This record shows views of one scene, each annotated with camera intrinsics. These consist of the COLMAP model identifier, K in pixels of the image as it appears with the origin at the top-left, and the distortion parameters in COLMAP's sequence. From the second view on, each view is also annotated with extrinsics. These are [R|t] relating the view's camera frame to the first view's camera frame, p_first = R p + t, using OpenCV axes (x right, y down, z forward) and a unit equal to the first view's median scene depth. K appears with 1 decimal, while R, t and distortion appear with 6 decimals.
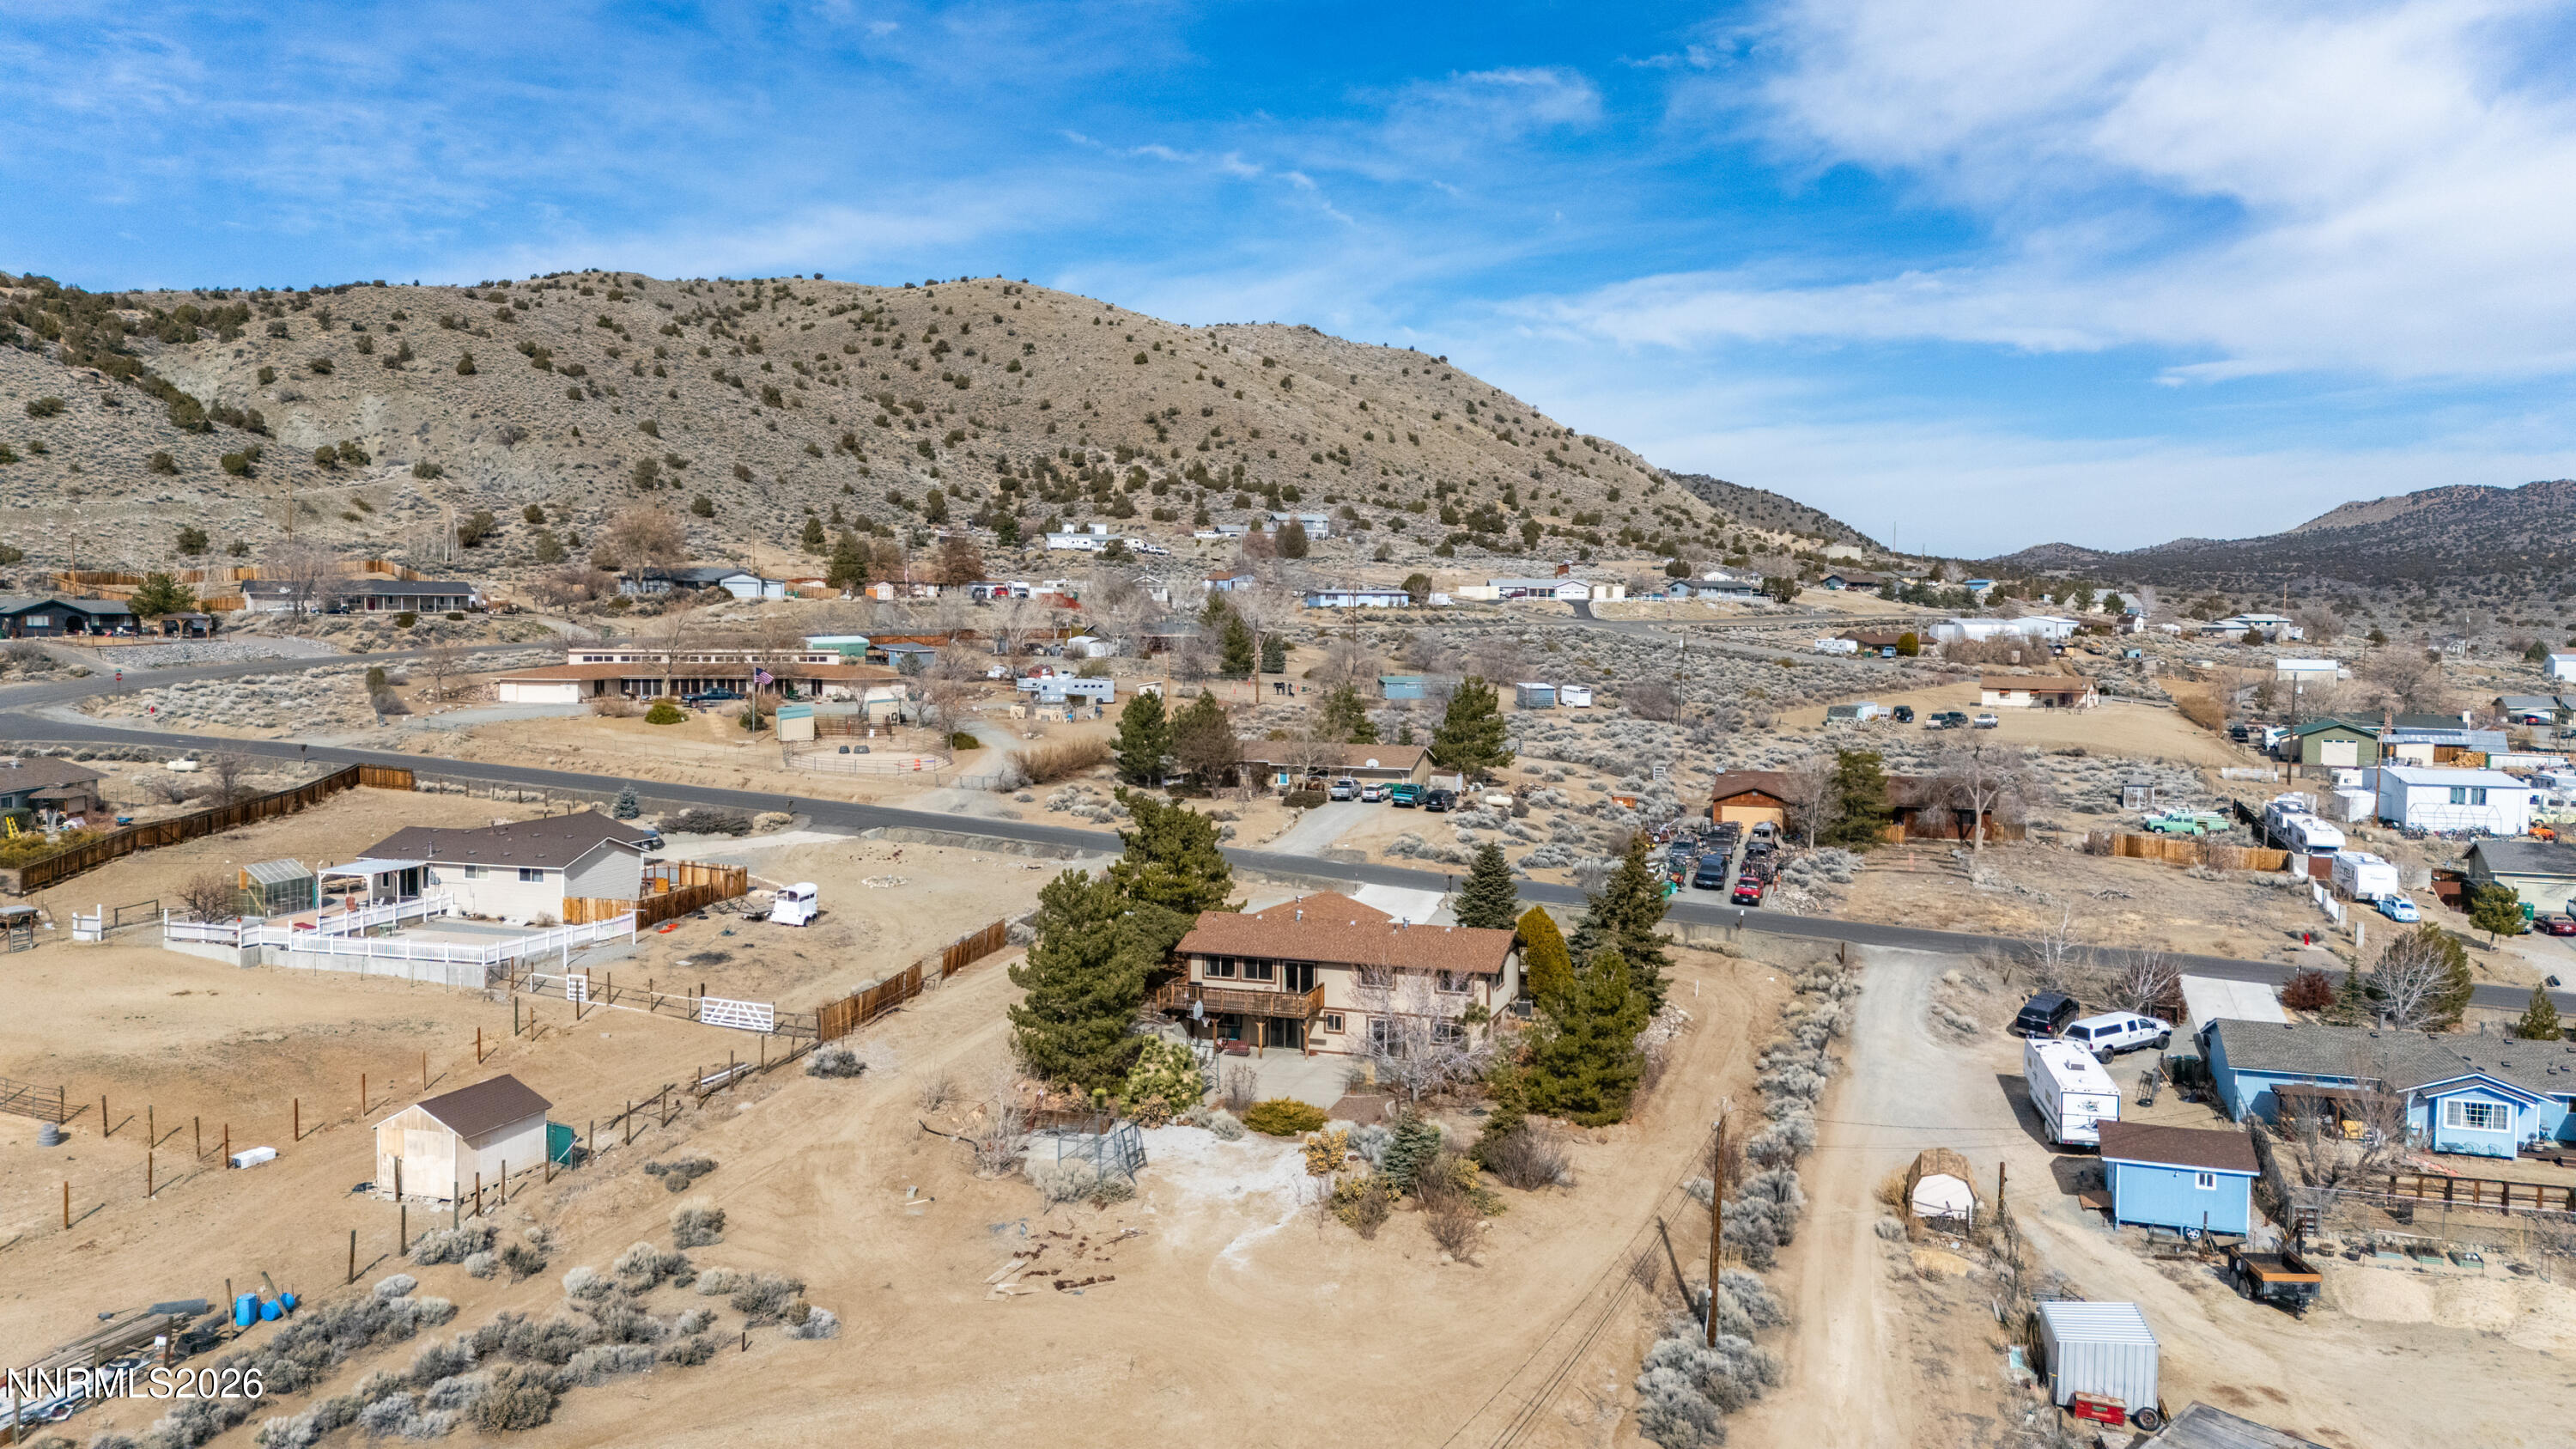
lens RADIAL K [[1876.3, 0, 1289.1], [0, 1876.3, 708.7], [0, 0, 1]] dist [0.087022, -0.083133]
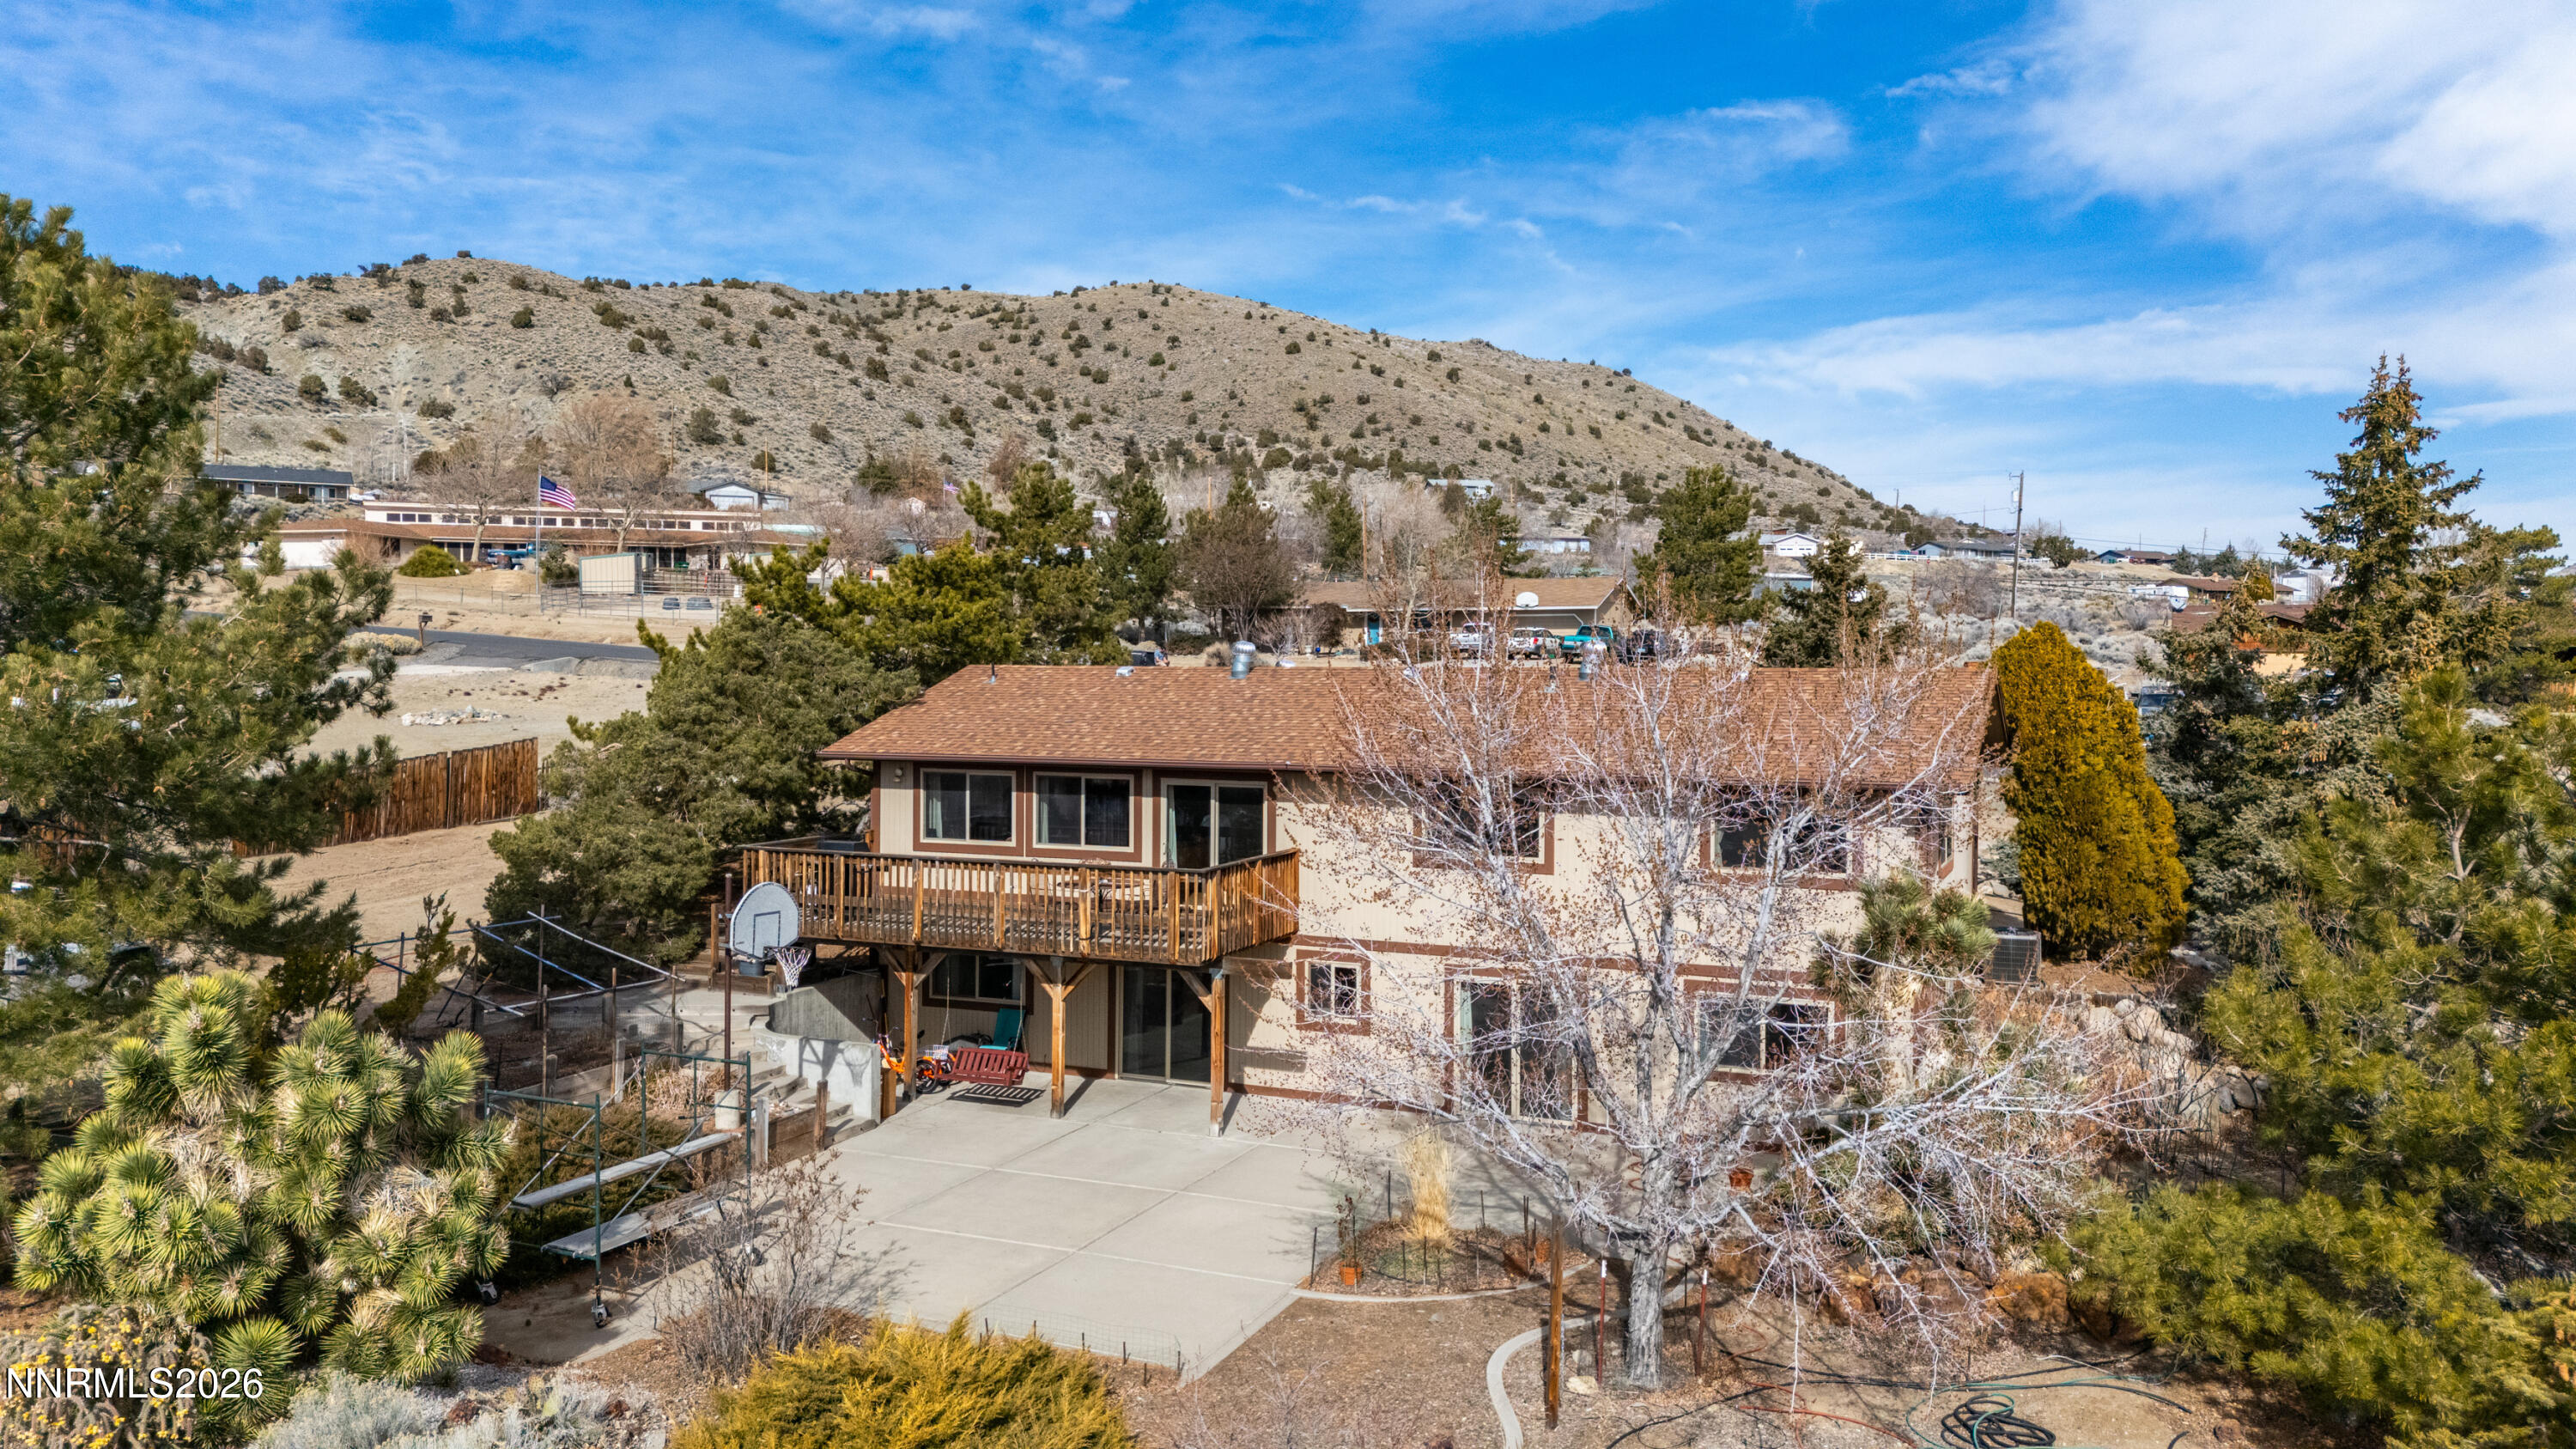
lens RADIAL K [[1876.3, 0, 1286.6], [0, 1876.3, 682.8], [0, 0, 1]] dist [0.087022, -0.083133]
pose [[0.995383, -0.001074, -0.095977, 0.010335], [-0.003240, 0.998992, -0.044779, 0.031332], [0.095928, 0.044883, 0.994376, 0.168471]]
